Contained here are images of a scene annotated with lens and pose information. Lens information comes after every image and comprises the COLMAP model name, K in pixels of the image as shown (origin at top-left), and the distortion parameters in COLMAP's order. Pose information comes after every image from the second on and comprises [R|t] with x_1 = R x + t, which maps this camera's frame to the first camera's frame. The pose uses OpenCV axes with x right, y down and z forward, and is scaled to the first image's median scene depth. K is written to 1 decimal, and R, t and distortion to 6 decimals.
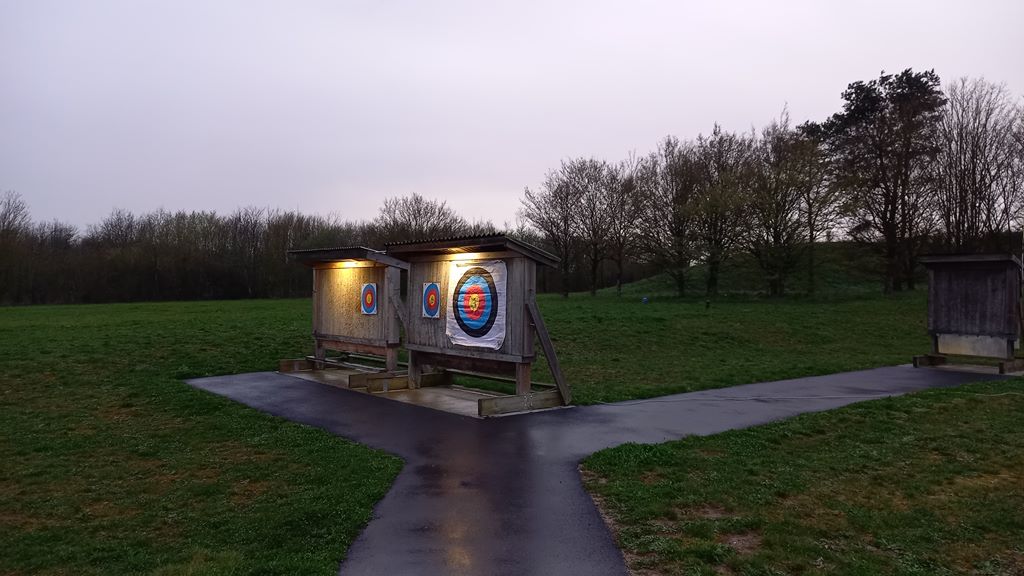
lens RADIAL K [[745.5, 0, 512.0], [0, 745.5, 288.0], [0, 0, 1]] dist [0.005973, 0.001718]
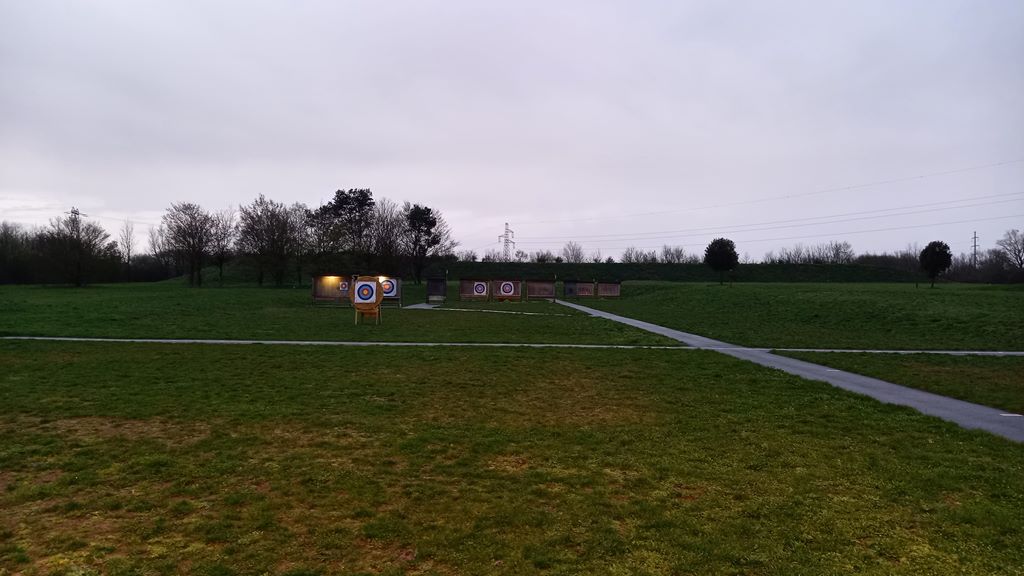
lens RADIAL K [[732.5, 0, 506.1], [0, 732.5, 289.5], [0, 0, 1]] dist [0.052892, -0.030148]
pose [[0.627653, 0.002210, 0.778490, -1.043730], [-0.012571, 0.999894, 0.007297, -0.002776], [-0.778392, -0.014366, 0.627614, -0.843981]]
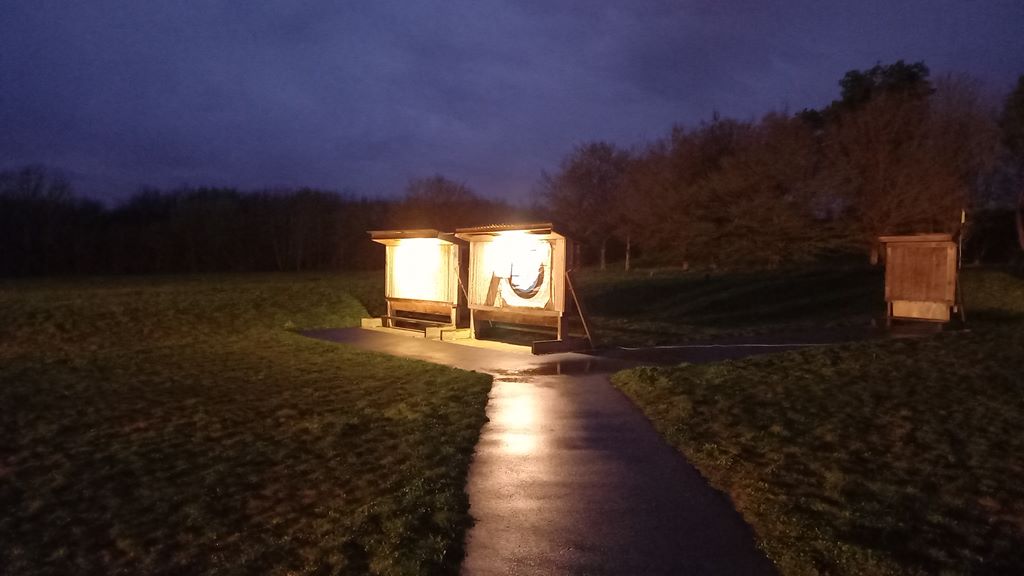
lens RADIAL K [[732.5, 0, 506.1], [0, 732.5, 289.5], [0, 0, 1]] dist [0.052892, -0.030148]
pose [[0.999816, 0.004183, -0.018718, -0.019880], [-0.003464, 0.999261, 0.038277, -0.000422], [0.018864, -0.038205, 0.999092, -0.104282]]
